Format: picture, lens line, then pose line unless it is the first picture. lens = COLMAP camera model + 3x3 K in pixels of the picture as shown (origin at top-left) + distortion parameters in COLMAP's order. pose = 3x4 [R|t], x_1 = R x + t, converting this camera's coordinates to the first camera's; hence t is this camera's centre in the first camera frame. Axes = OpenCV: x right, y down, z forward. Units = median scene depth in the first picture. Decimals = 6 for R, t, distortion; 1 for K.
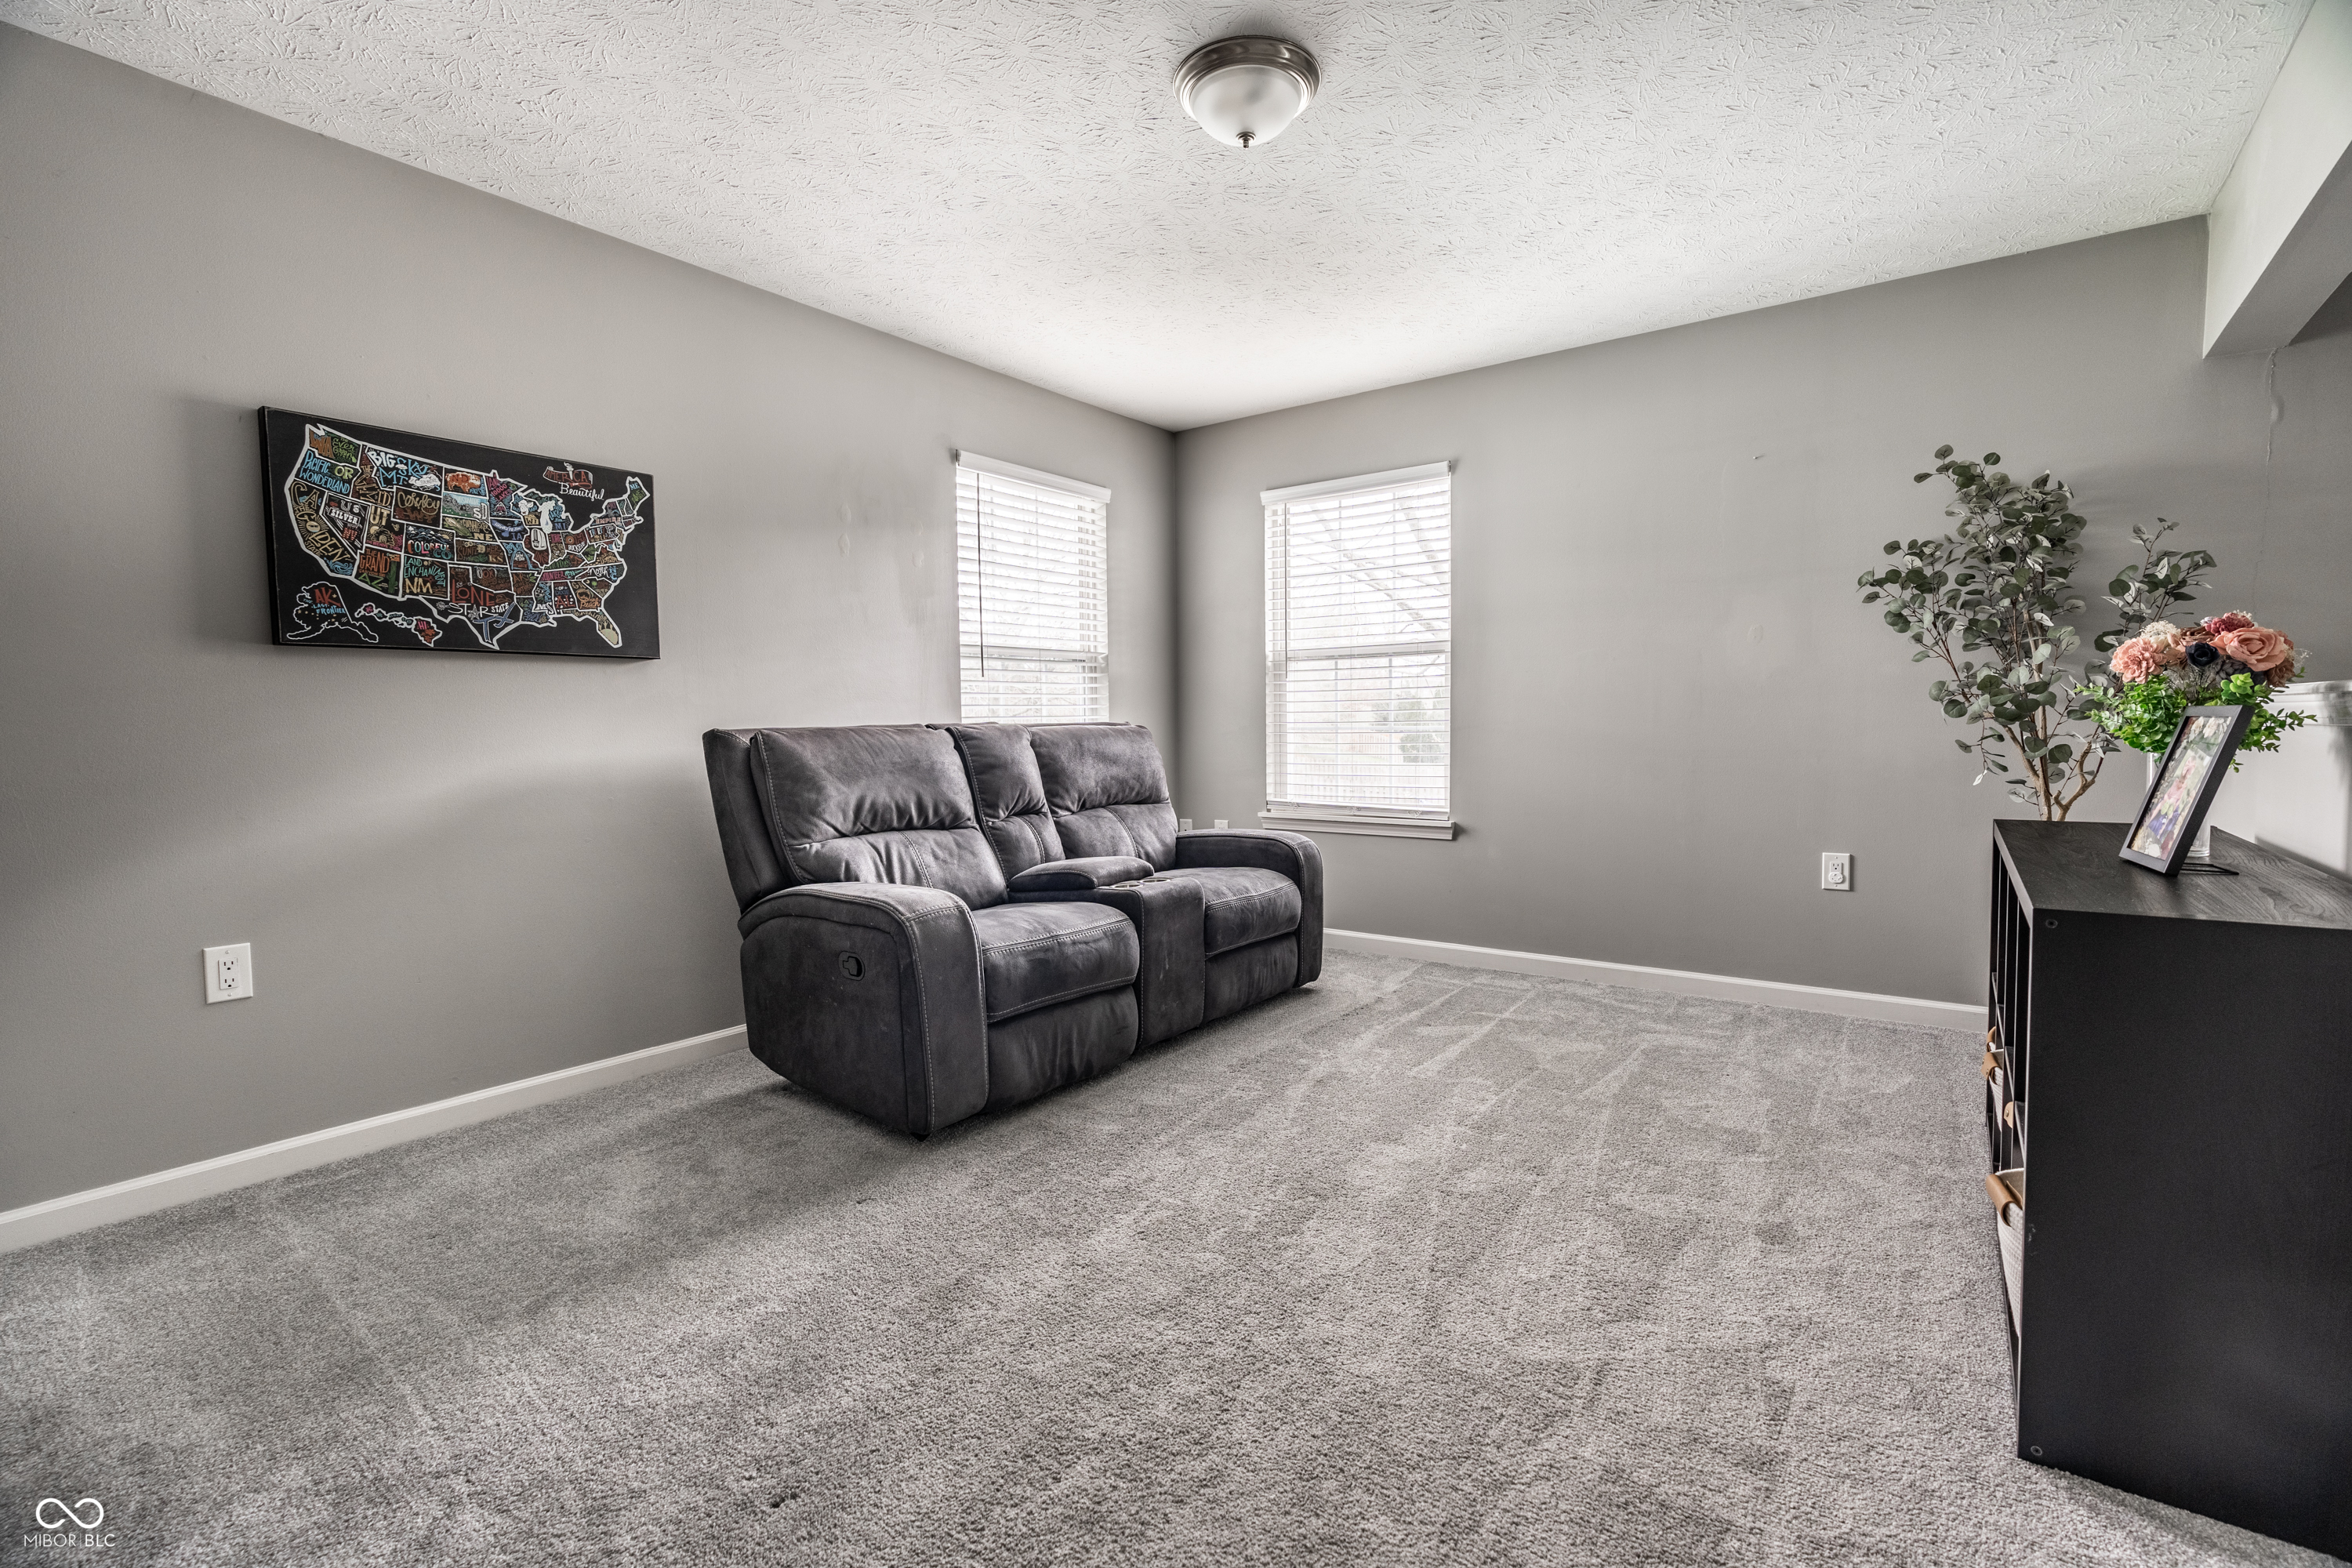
lens RADIAL K [[1070.7, 0, 1180.0], [0, 1070.7, 716.7], [0, 0, 1]] dist [-0.002273, -0.000866]
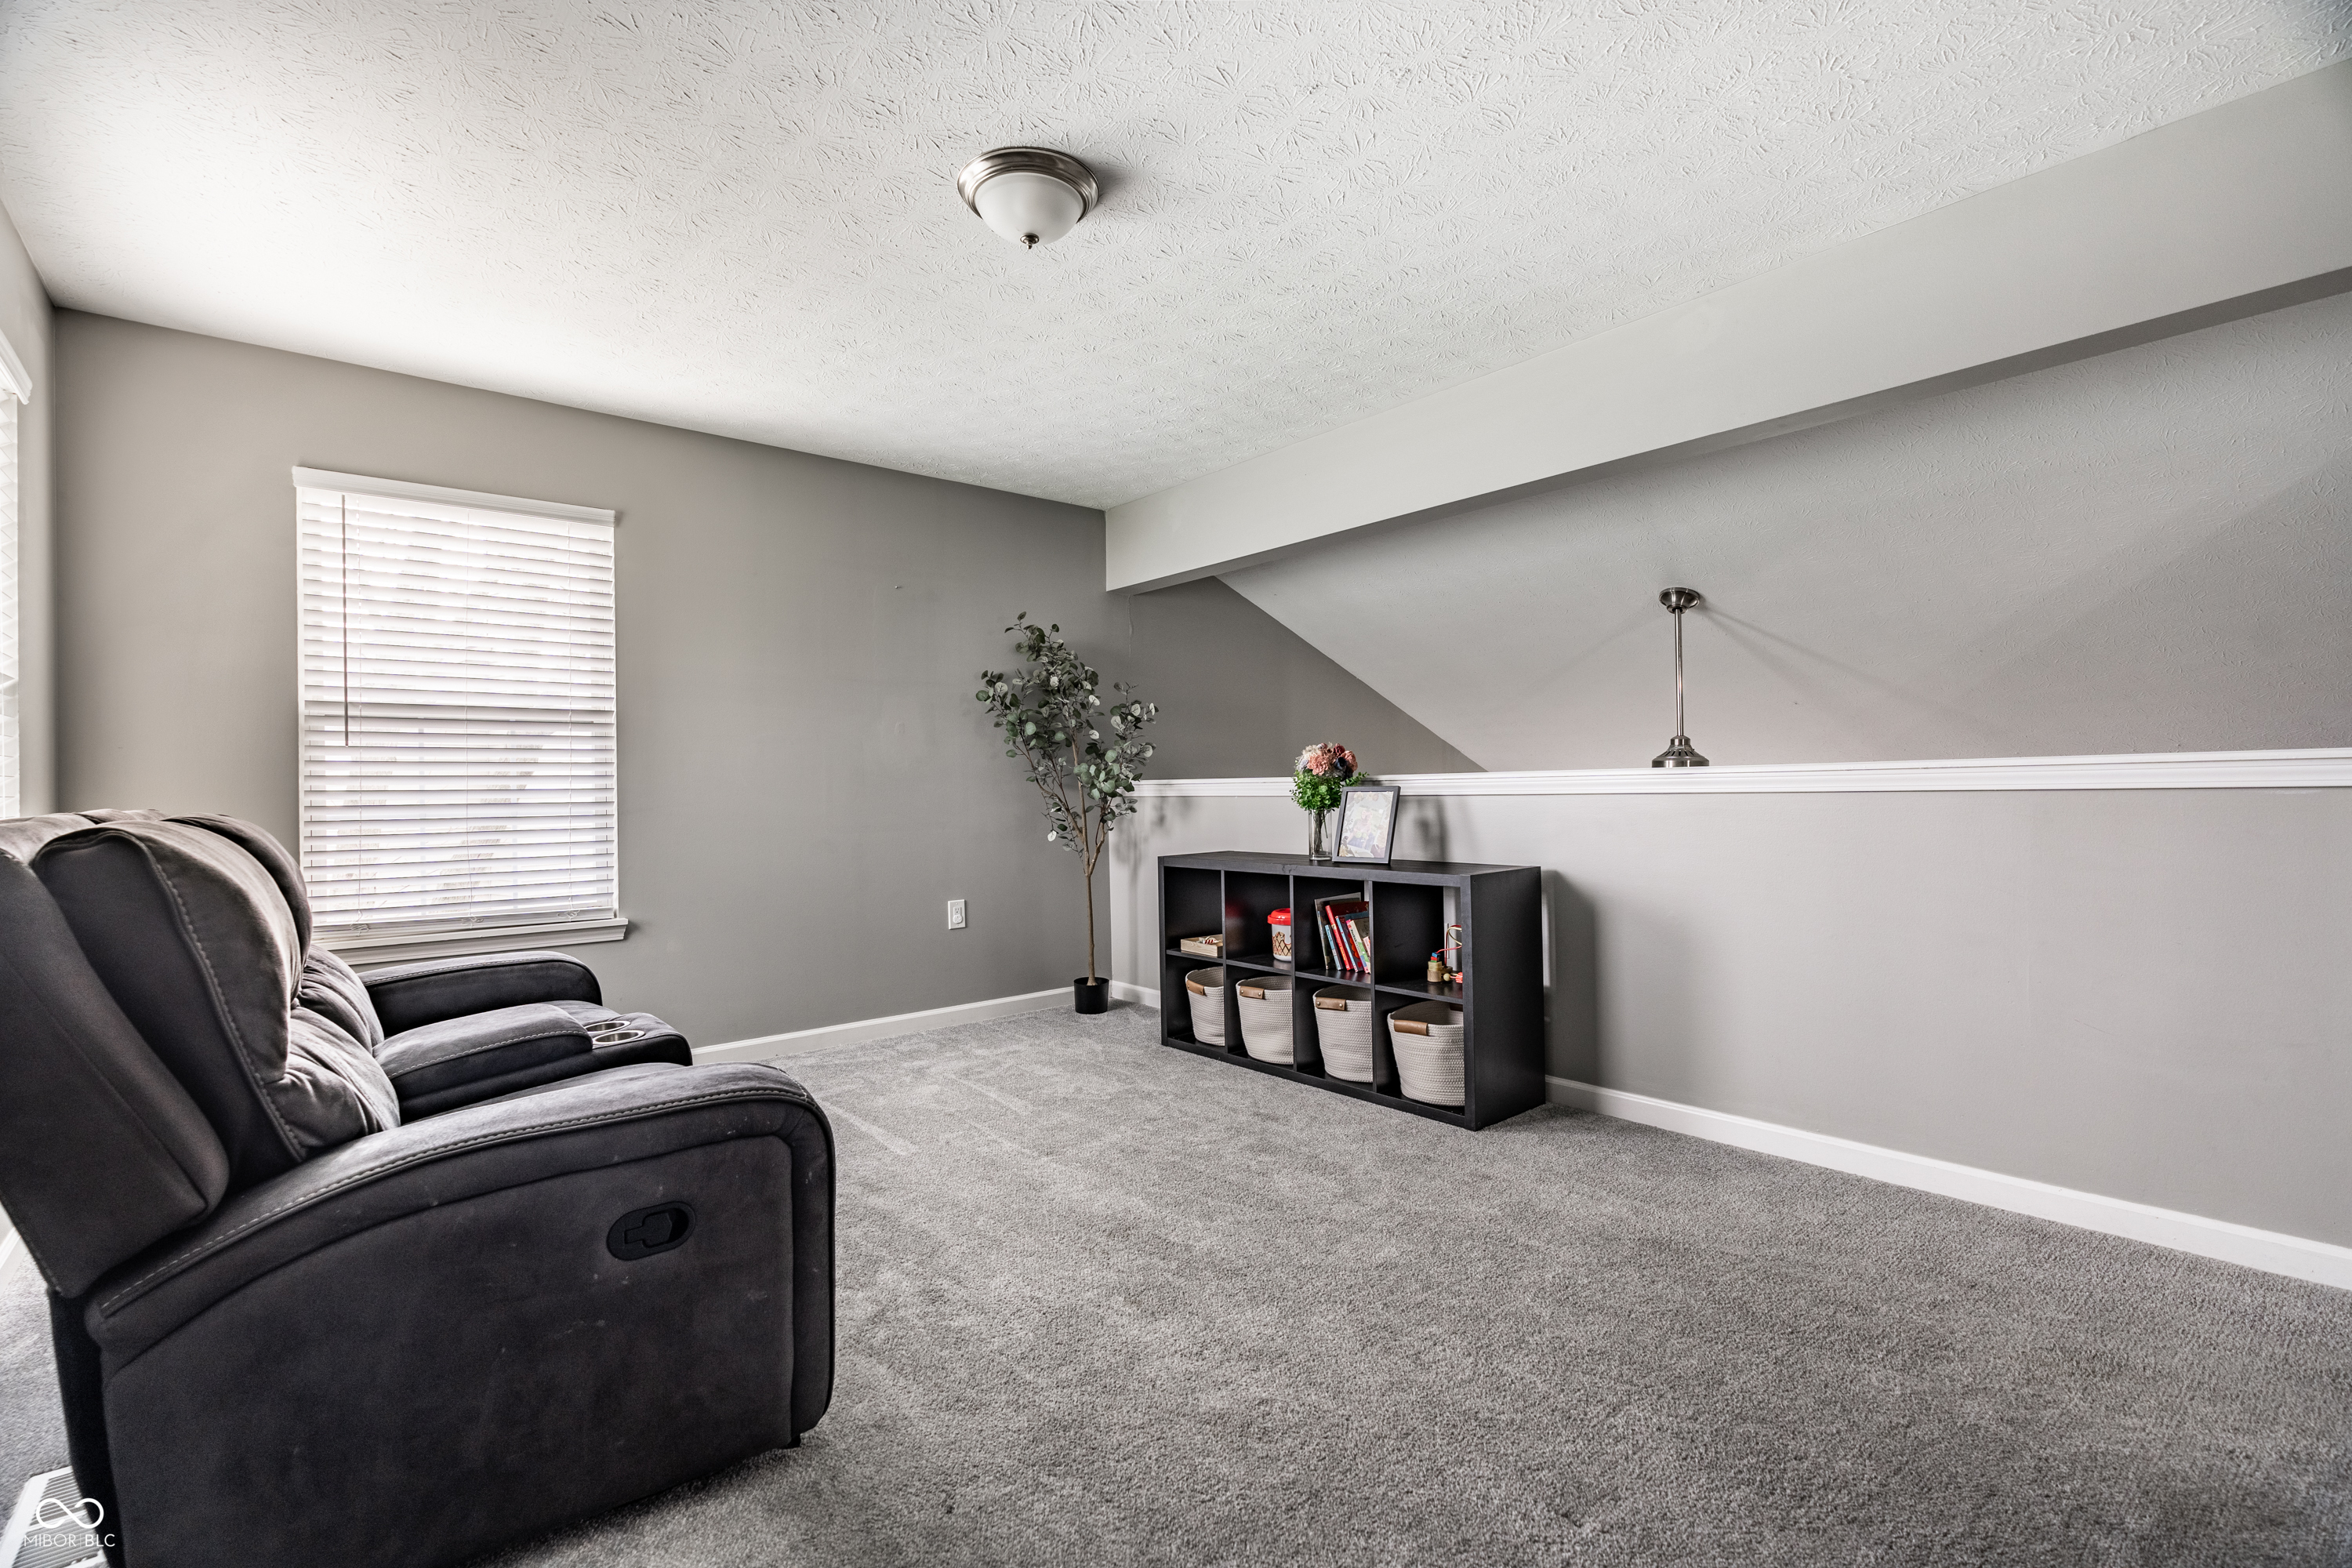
lens RADIAL K [[1070.7, 0, 1180.0], [0, 1070.7, 716.7], [0, 0, 1]] dist [-0.002273, -0.000866]
pose [[0.212213, 0.068442, 0.974824, -0.736741], [0.004591, 0.997464, -0.071031, -0.003884], [-0.977213, 0.019549, 0.211361, 0.523371]]
